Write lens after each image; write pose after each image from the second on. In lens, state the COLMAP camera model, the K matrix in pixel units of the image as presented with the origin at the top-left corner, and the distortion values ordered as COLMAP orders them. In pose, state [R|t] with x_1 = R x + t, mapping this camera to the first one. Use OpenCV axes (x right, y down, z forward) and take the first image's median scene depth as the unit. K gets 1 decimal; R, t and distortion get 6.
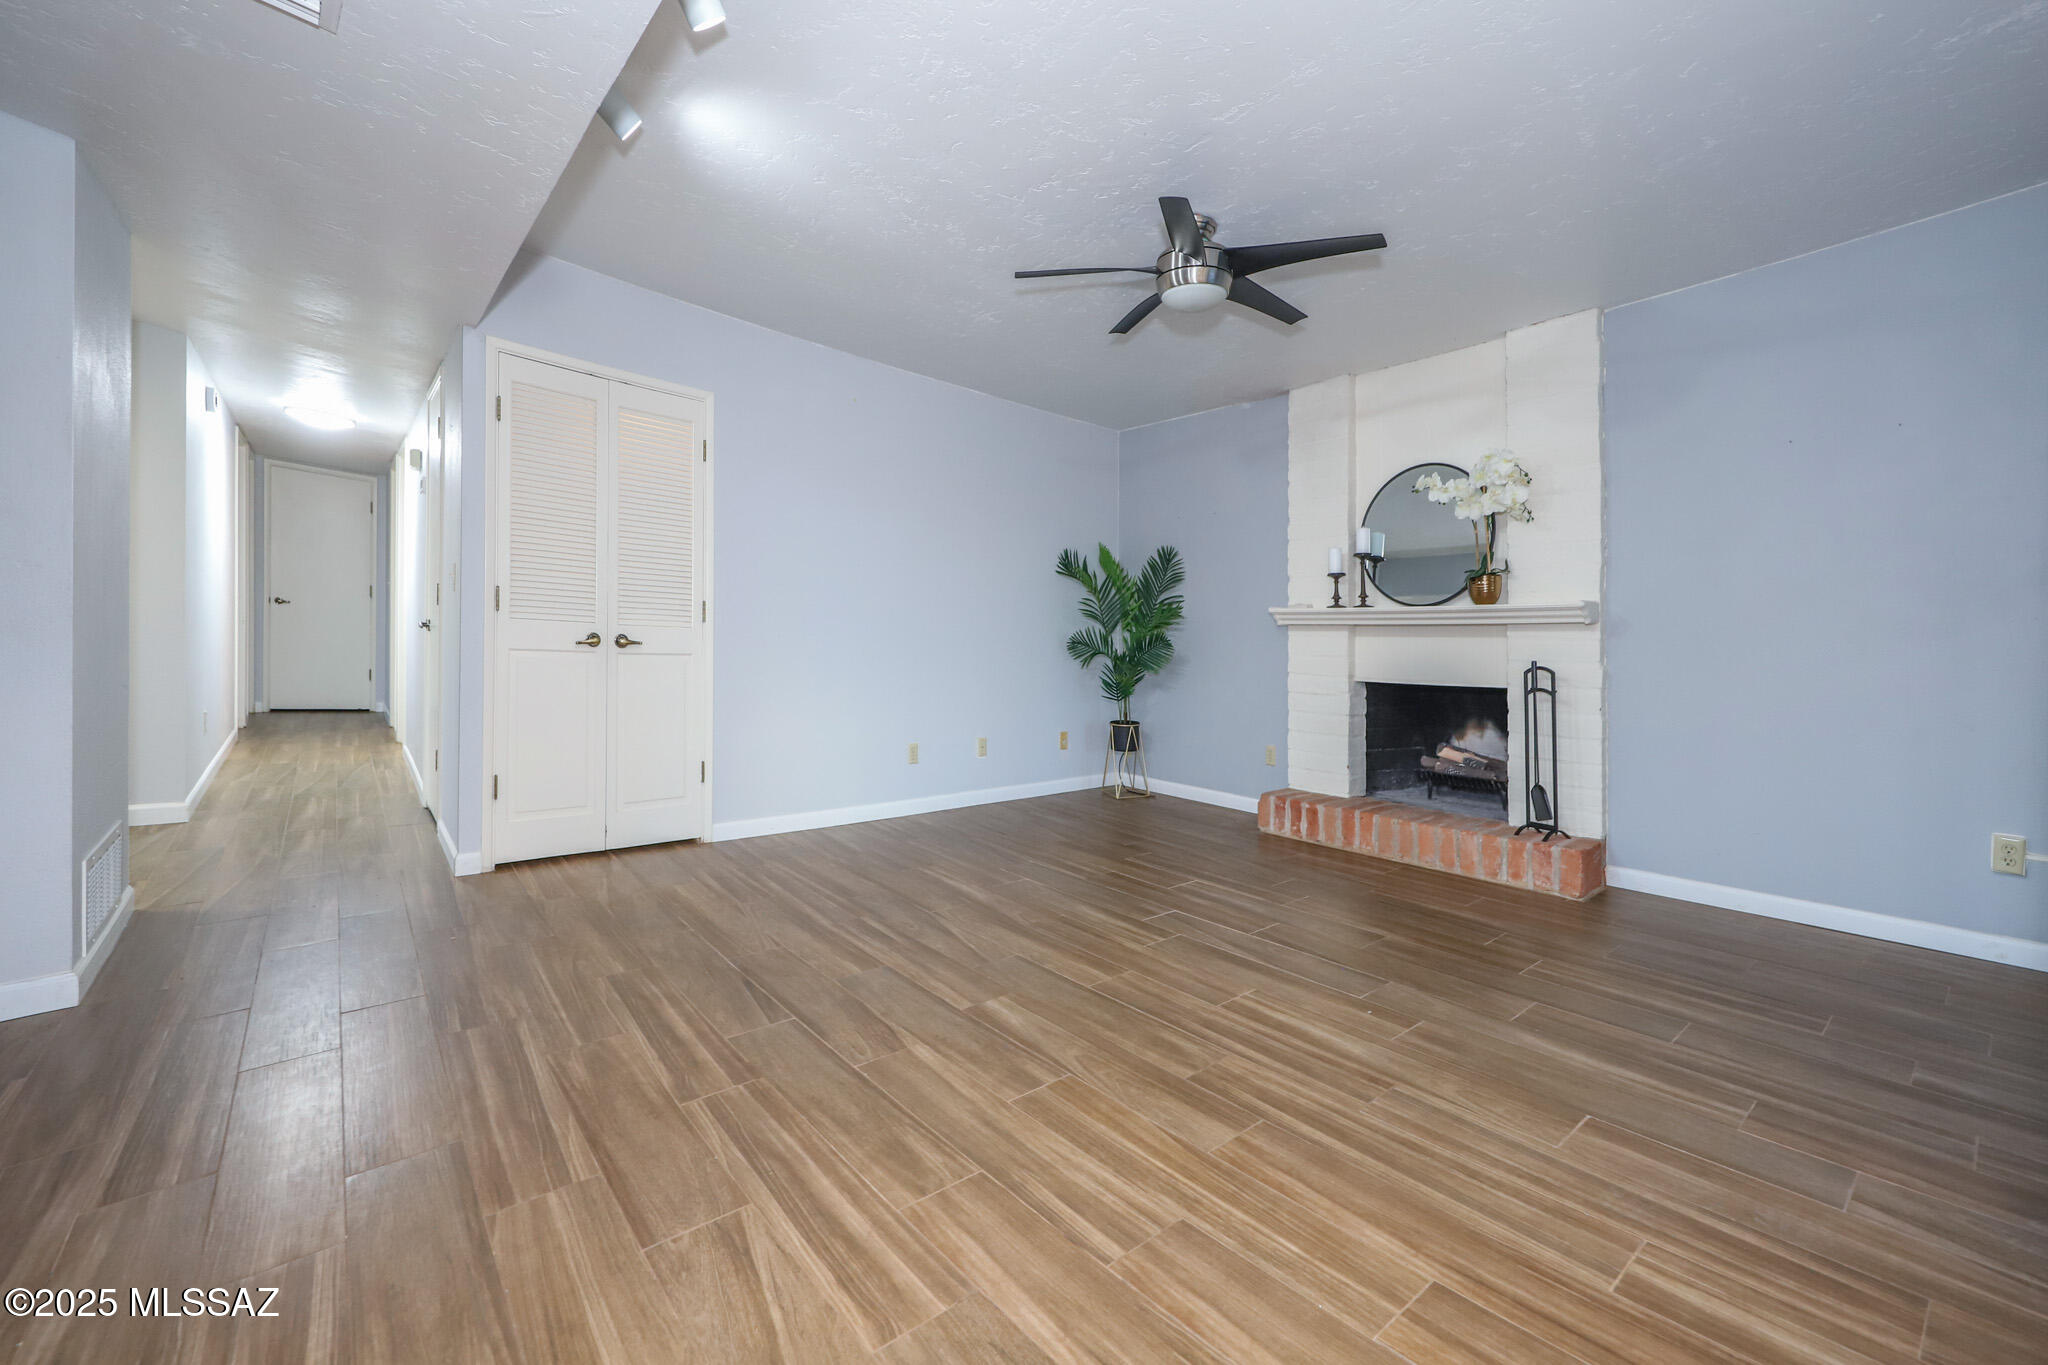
lens RADIAL K [[729.5, 0, 1026.2], [0, 729.5, 638.4], [0, 0, 1]] dist [0.000023, -0.009769]
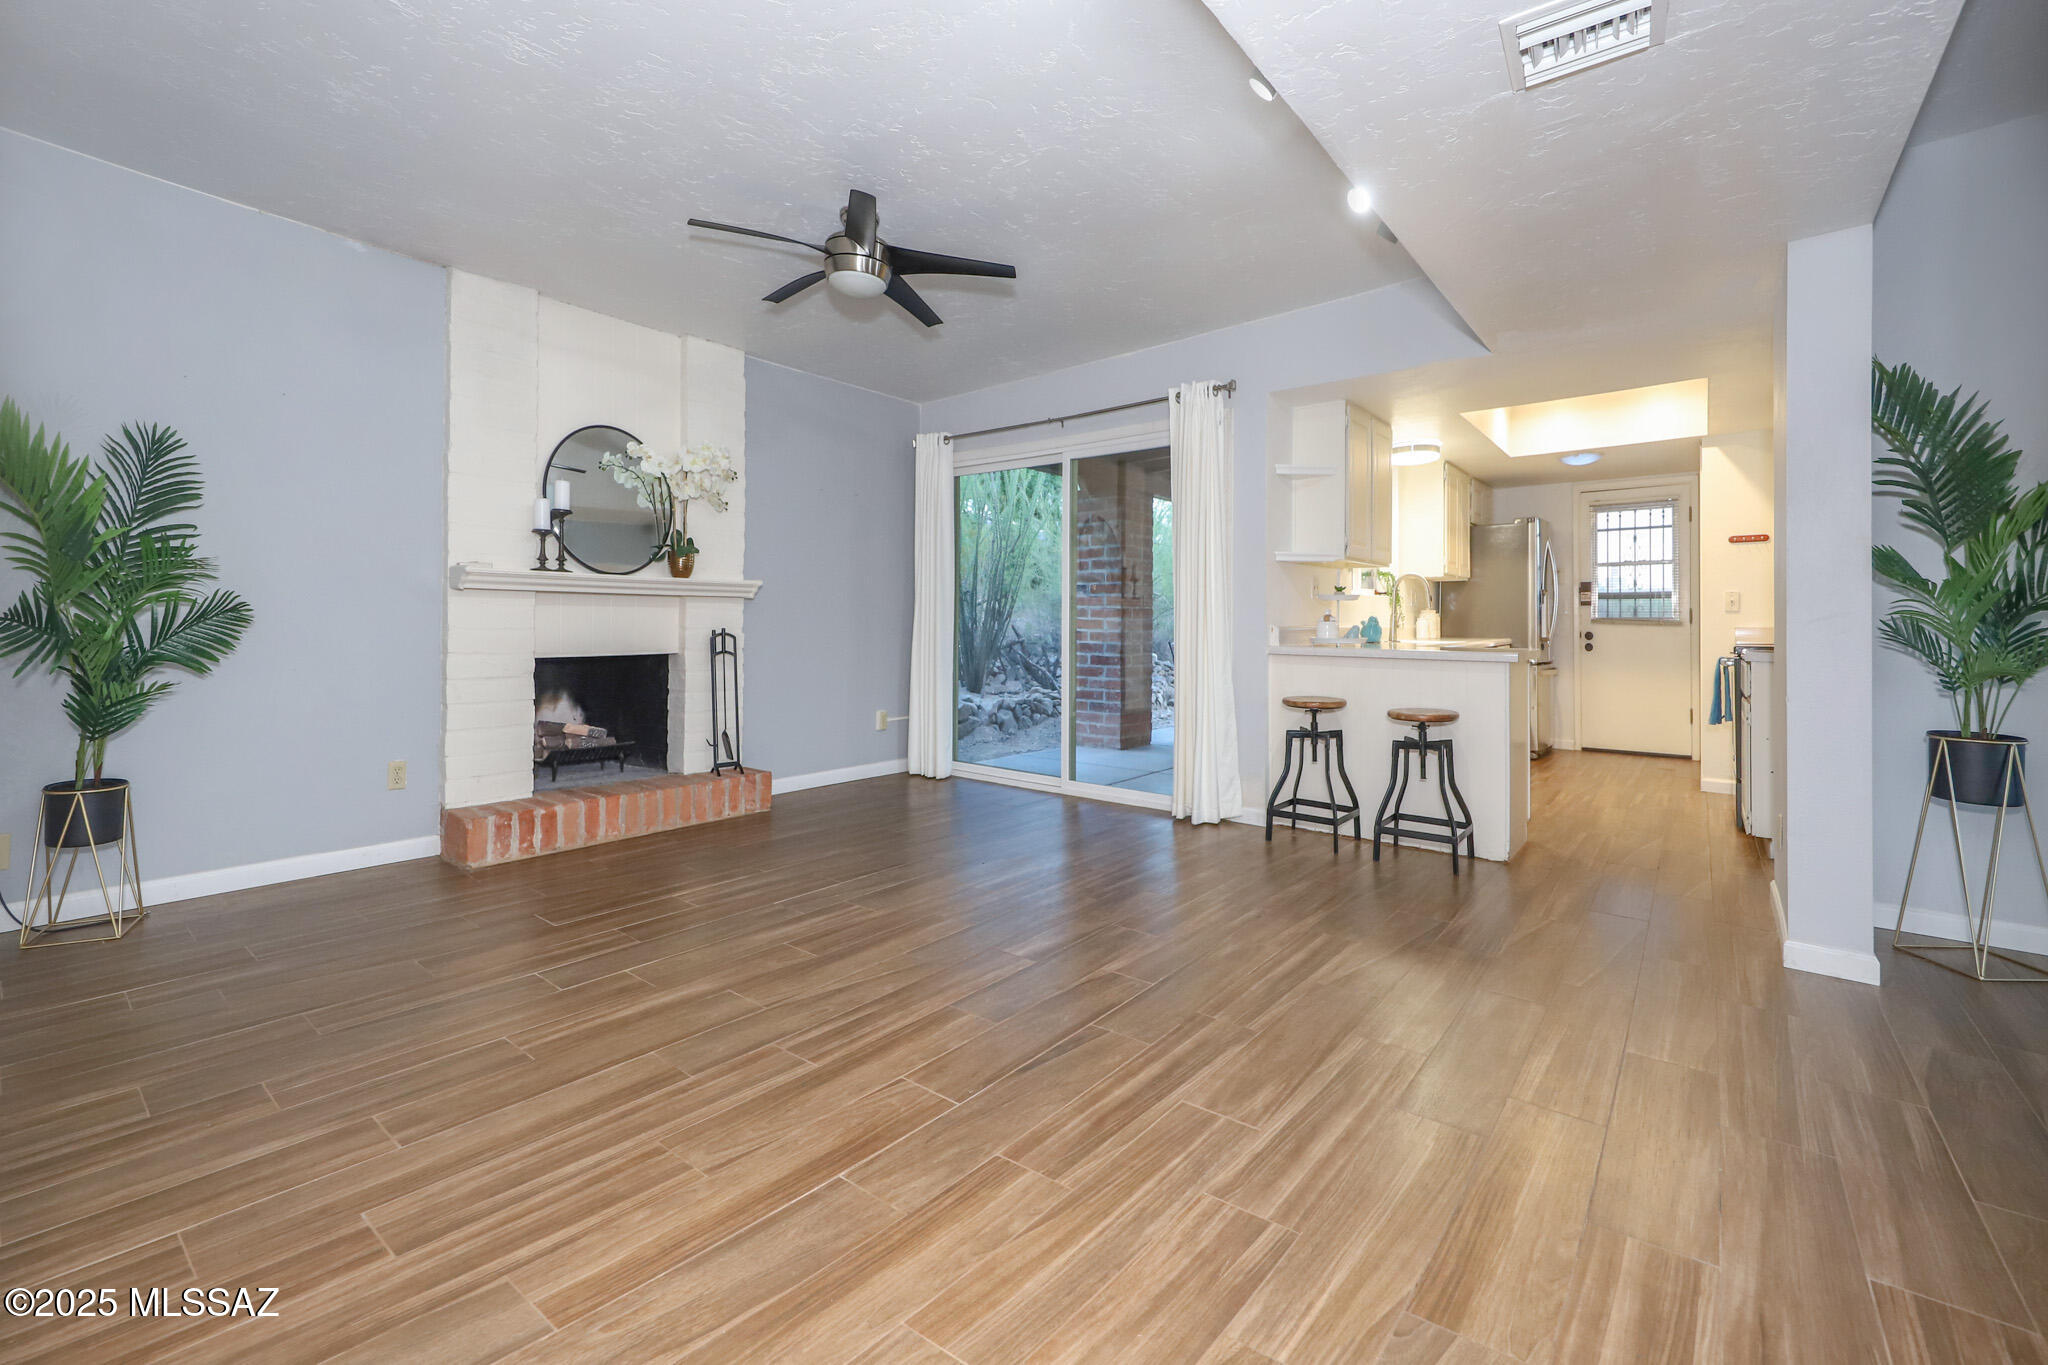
lens RADIAL K [[876.7, 0, 1024.2], [0, 876.7, 716.7], [0, 0, 1]] dist [0.017824, 0.000090]
pose [[-0.124202, -0.128961, 0.983841, -0.973224], [-0.006455, 0.991602, 0.129164, -0.016347], [-0.992236, 0.009692, -0.123991, 0.862500]]
